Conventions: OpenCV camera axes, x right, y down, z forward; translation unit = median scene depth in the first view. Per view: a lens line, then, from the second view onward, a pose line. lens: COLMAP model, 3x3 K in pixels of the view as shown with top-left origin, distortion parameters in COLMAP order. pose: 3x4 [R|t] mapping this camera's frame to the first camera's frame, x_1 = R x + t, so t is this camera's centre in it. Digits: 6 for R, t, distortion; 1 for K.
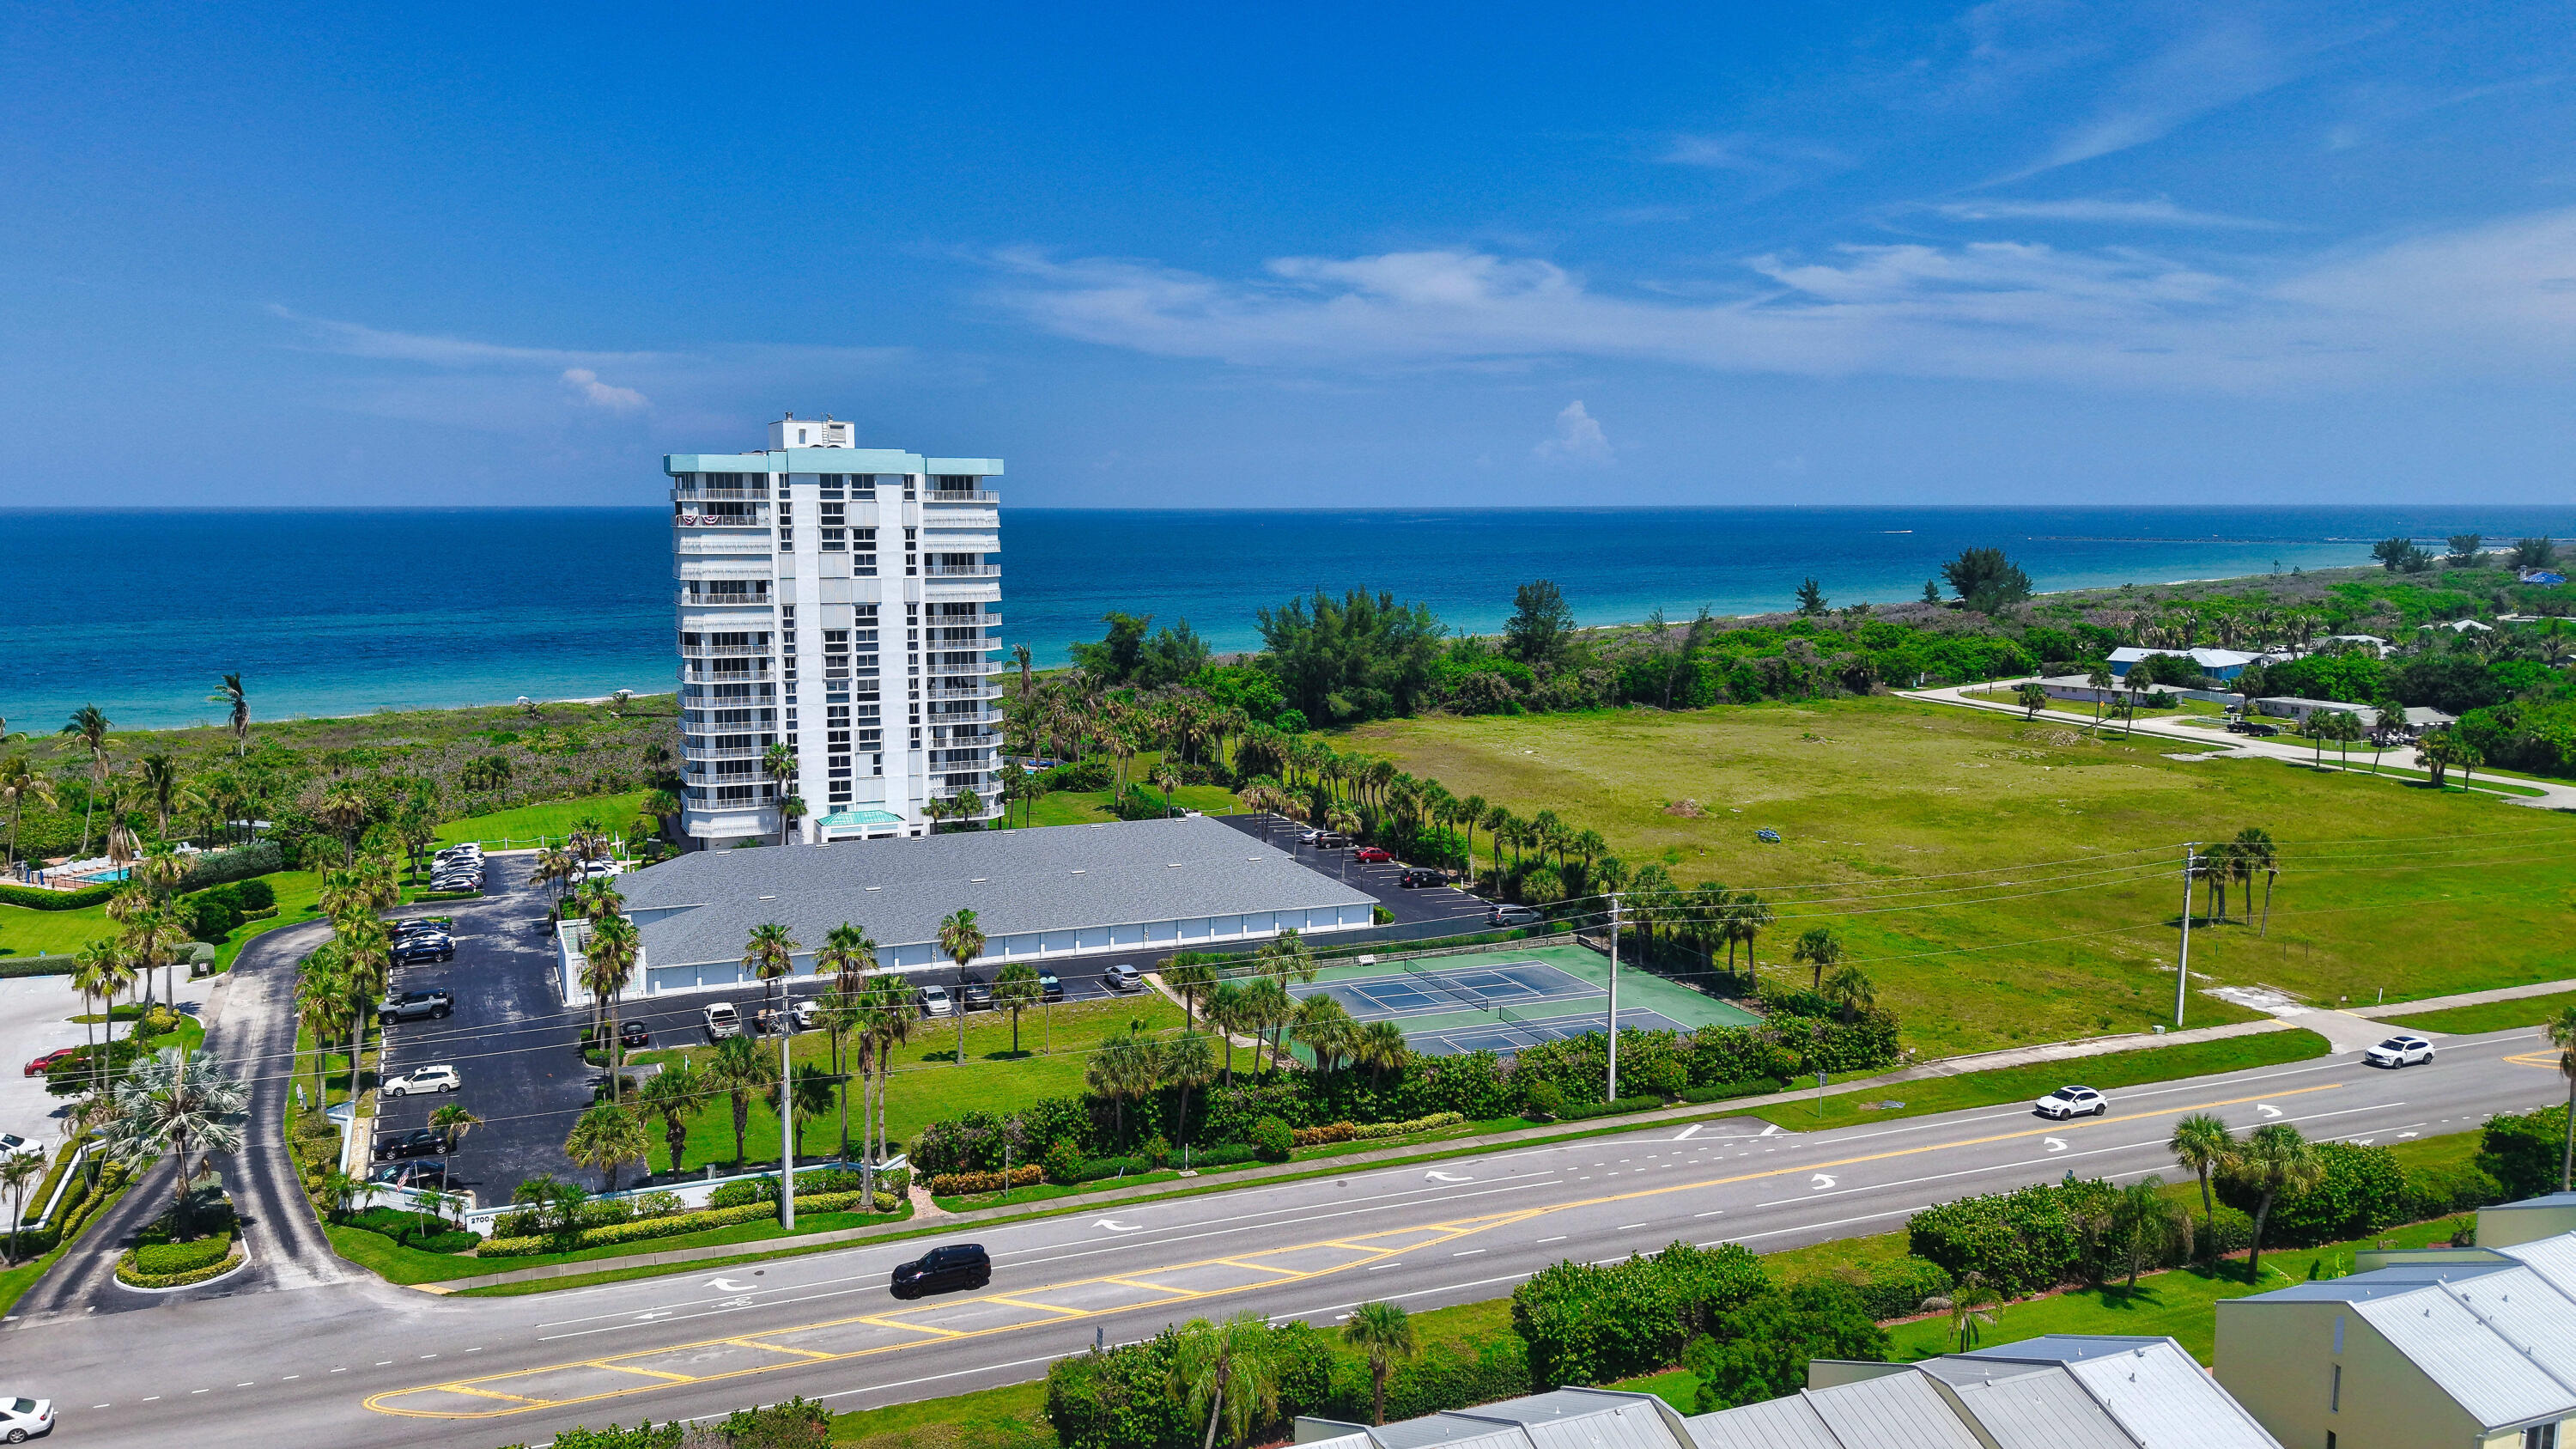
lens RADIAL K [[1918.0, 0, 1169.8], [0, 1918.0, 733.8], [0, 0, 1]] dist [0.051662, -0.029654]
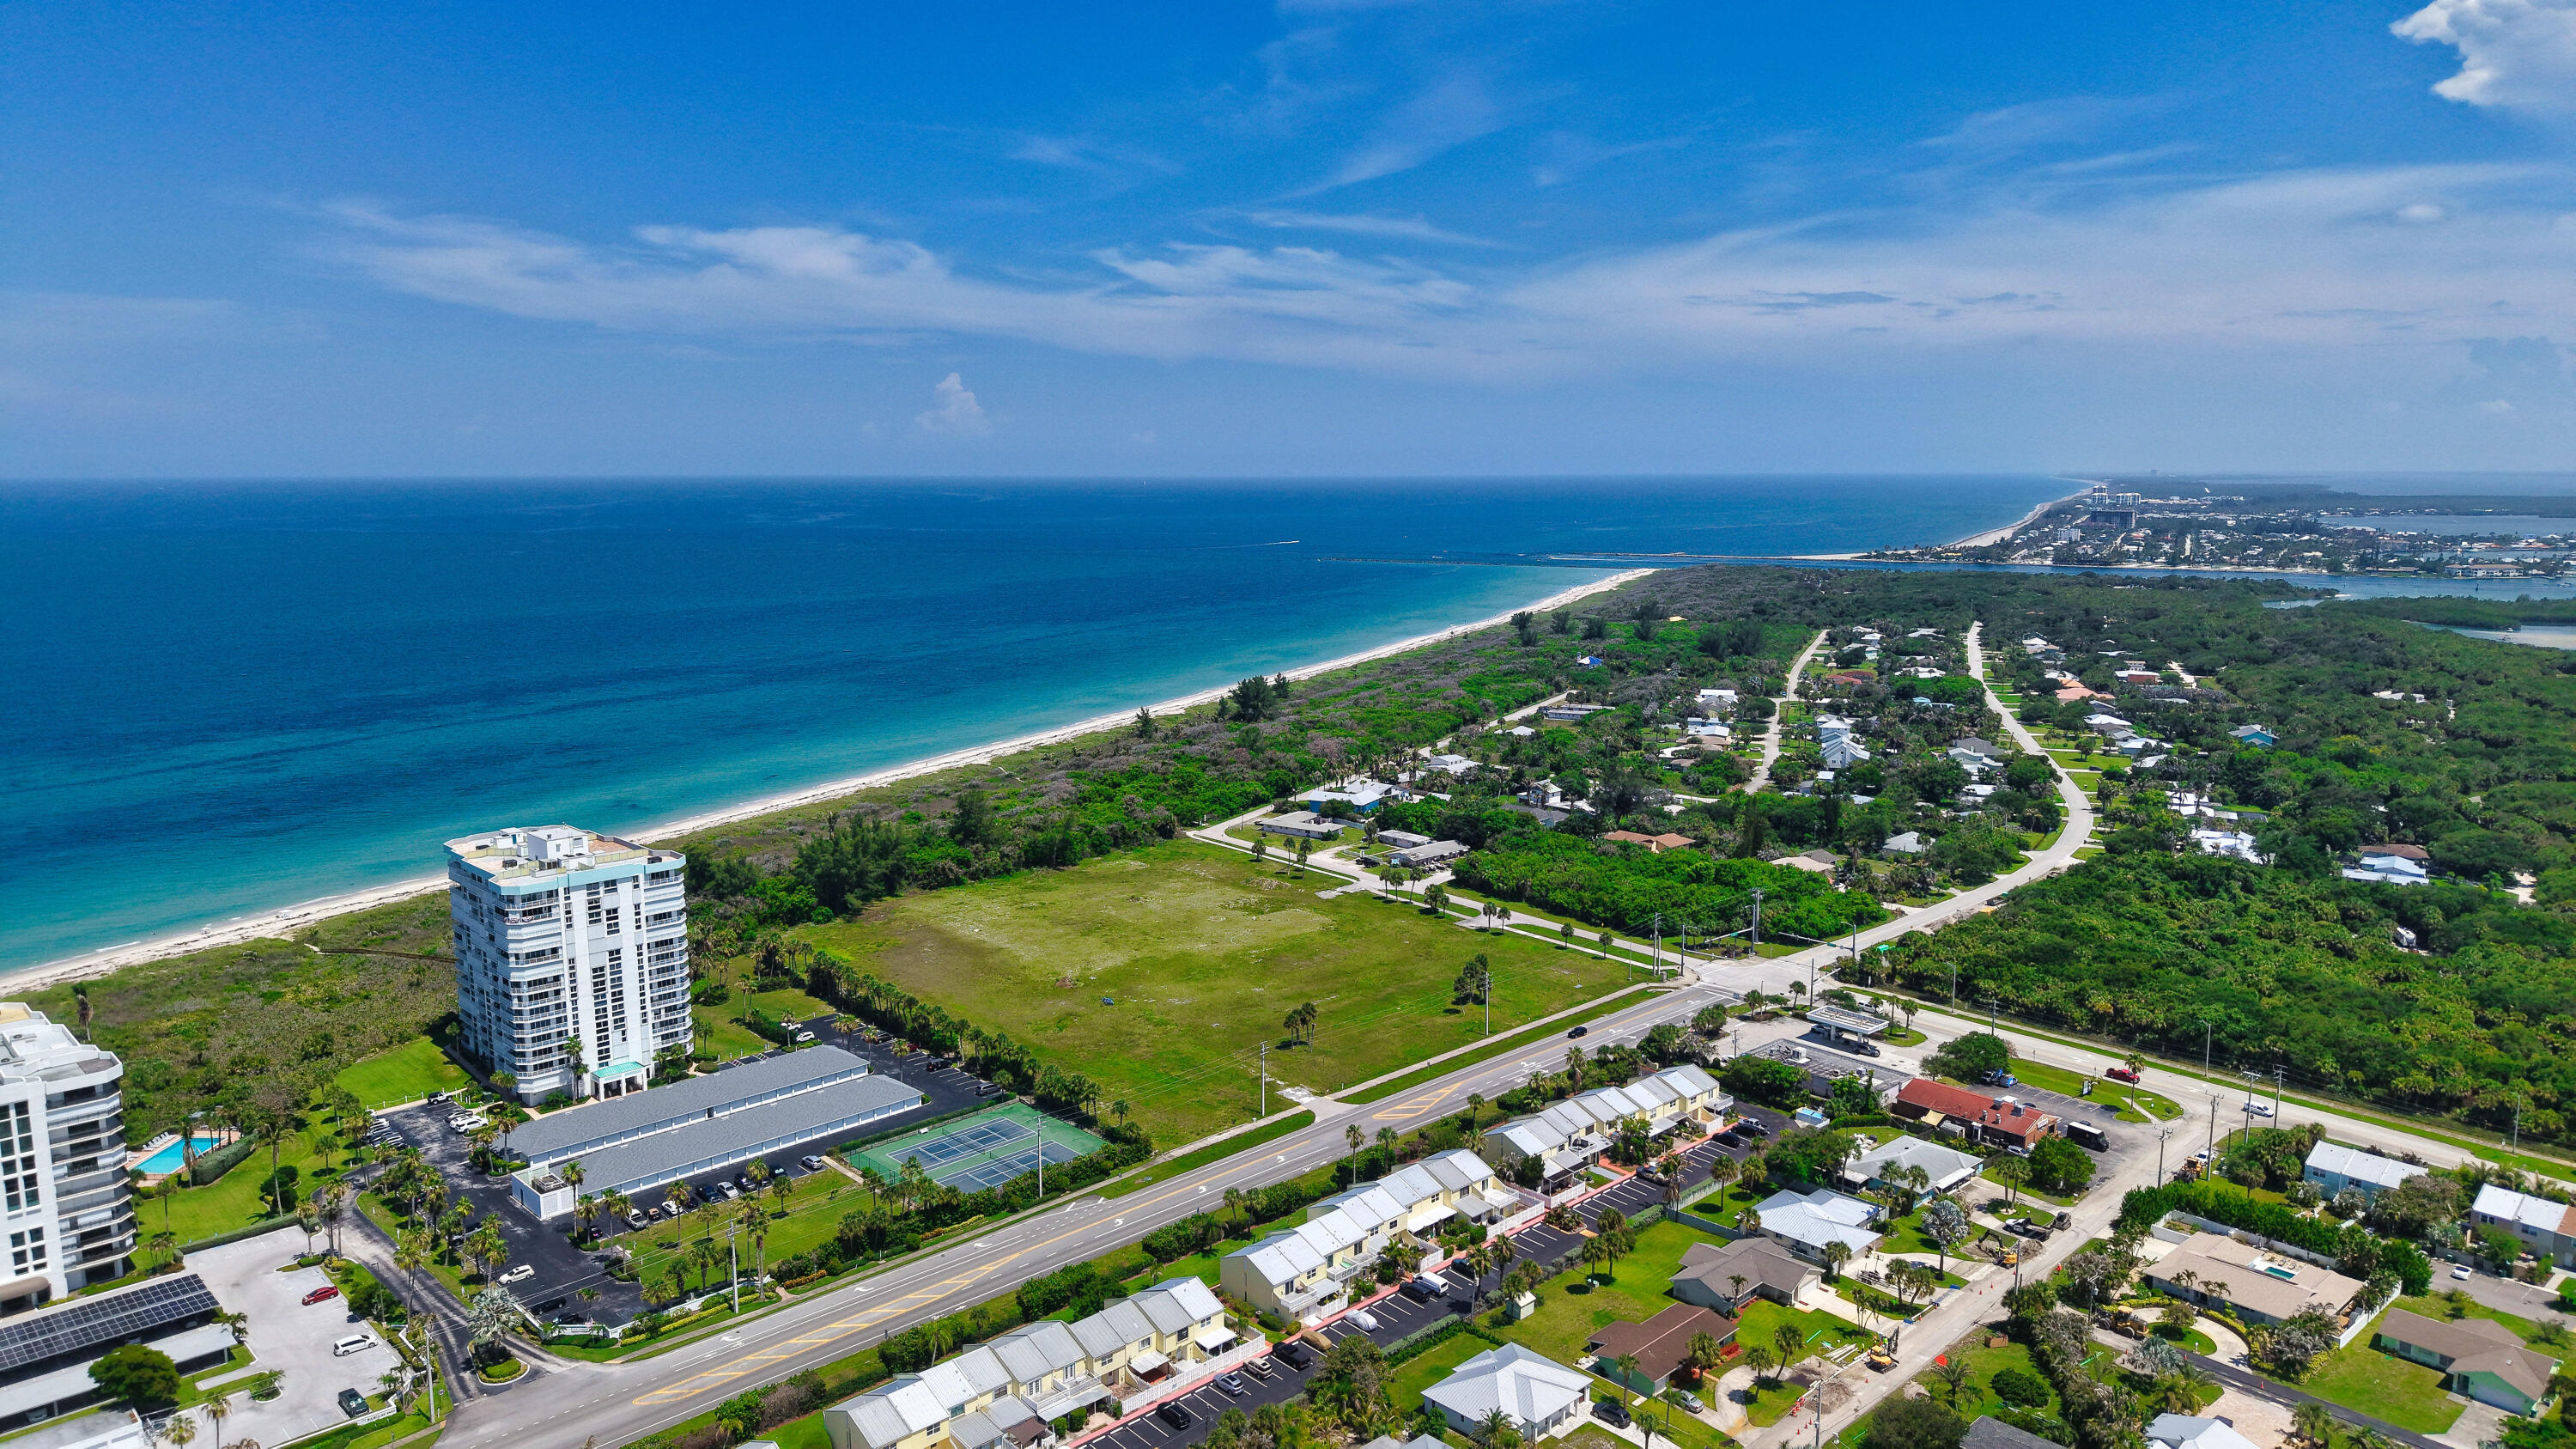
lens RADIAL K [[1764.1, 0, 1291.2], [0, 1764.1, 725.9], [0, 0, 1]] dist [0.030746, -0.027711]
pose [[0.924589, -0.064138, 0.375528, -0.184946], [0.056217, 0.997905, 0.032026, -0.299229], [-0.376795, -0.008500, 0.926258, -0.784463]]
